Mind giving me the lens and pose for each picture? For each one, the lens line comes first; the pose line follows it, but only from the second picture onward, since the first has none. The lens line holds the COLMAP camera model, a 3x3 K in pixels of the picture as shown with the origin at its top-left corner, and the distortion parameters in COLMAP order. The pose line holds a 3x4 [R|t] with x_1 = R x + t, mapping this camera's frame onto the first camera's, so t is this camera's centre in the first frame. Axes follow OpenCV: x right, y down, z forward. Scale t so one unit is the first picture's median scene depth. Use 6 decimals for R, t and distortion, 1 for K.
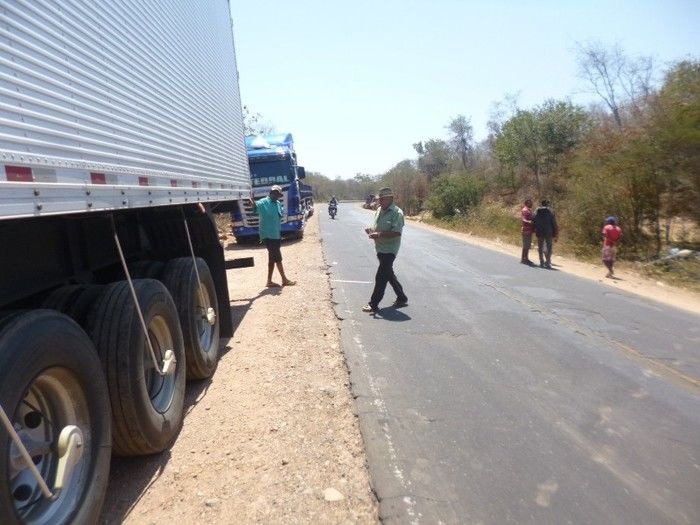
lens RADIAL K [[515.2, 0, 350.0], [0, 515.2, 262.5], [0, 0, 1]] dist [-0.041378, -0.000356]
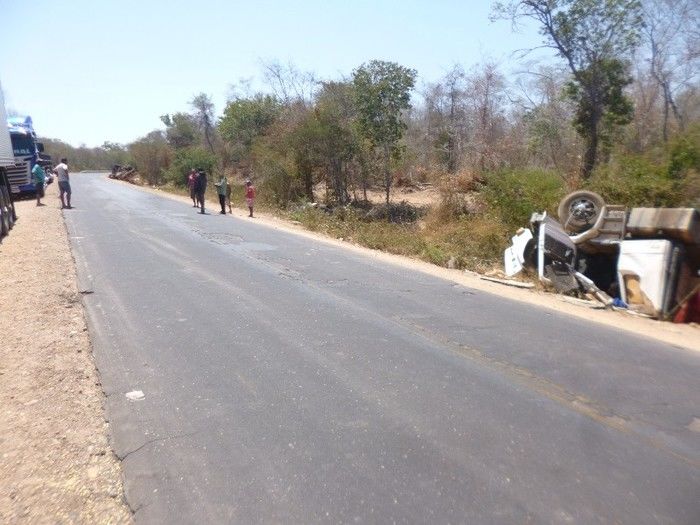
lens RADIAL K [[515.2, 0, 350.0], [0, 515.2, 262.5], [0, 0, 1]] dist [-0.041378, -0.000356]
pose [[0.899977, -0.052702, 0.432741, 0.103228], [0.029883, 0.997789, 0.059369, 0.165485], [-0.434913, -0.040499, 0.899561, -1.270220]]
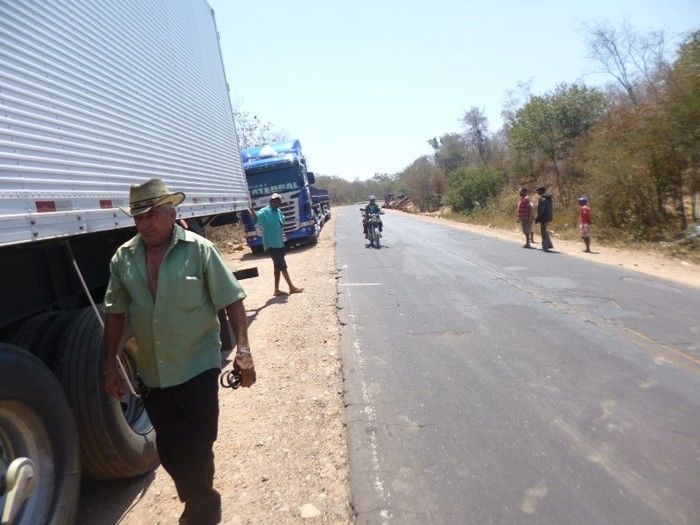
lens RADIAL K [[515.2, 0, 350.0], [0, 515.2, 262.5], [0, 0, 1]] dist [-0.041378, -0.000356]
pose [[0.996256, -0.071792, -0.048171, 0.039404], [0.071666, 0.997419, -0.004342, -0.002347], [0.048359, 0.000873, 0.998830, 0.010706]]
